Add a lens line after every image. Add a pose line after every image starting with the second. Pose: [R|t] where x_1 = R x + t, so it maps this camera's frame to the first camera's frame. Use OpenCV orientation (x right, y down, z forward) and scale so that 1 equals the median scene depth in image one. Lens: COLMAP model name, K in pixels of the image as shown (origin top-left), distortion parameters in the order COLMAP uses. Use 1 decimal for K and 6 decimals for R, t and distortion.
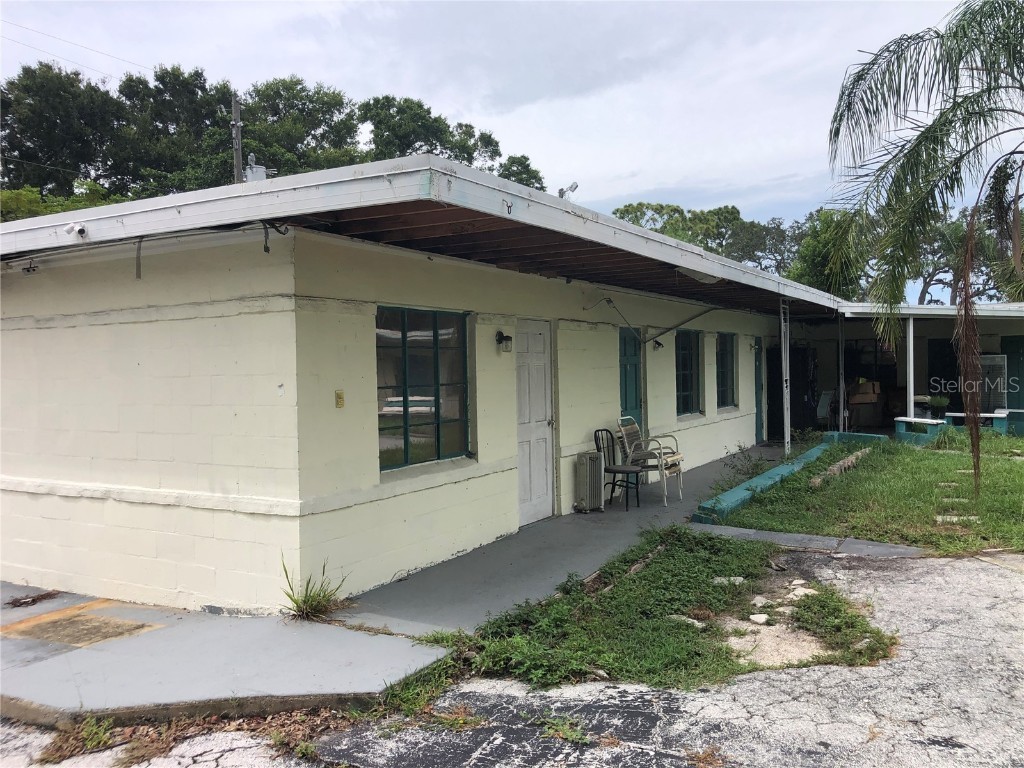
lens RADIAL K [[858.7, 0, 513.5], [0, 858.7, 376.7], [0, 0, 1]] dist [0.035323, -0.011844]
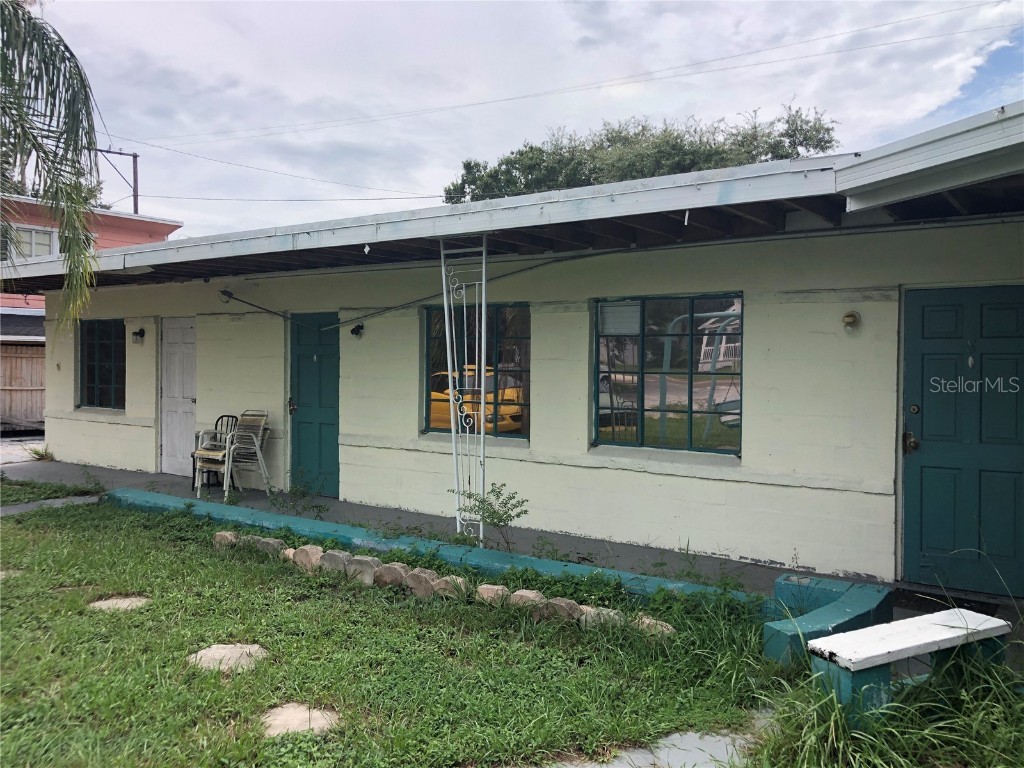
lens RADIAL K [[858.7, 0, 513.5], [0, 858.7, 376.7], [0, 0, 1]] dist [0.035323, -0.011844]
pose [[-0.150901, 0.027146, -0.988176, 1.106416], [-0.025747, 0.999176, 0.031380, -0.029006], [0.988213, 0.030178, -0.150078, 1.535195]]
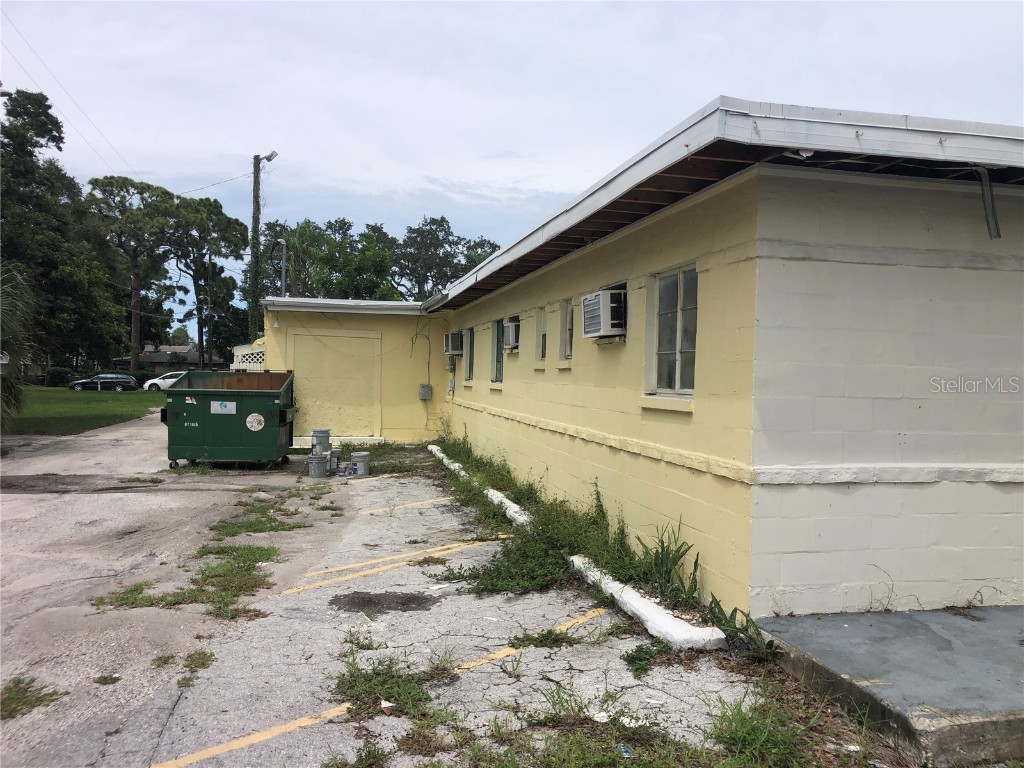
lens RADIAL K [[858.7, 0, 513.5], [0, 858.7, 376.7], [0, 0, 1]] dist [0.035323, -0.011844]
pose [[0.745522, 0.038354, 0.665376, -0.137817], [-0.032849, 0.999244, -0.020794, 0.008308], [-0.665671, -0.006355, 0.746218, 0.066850]]
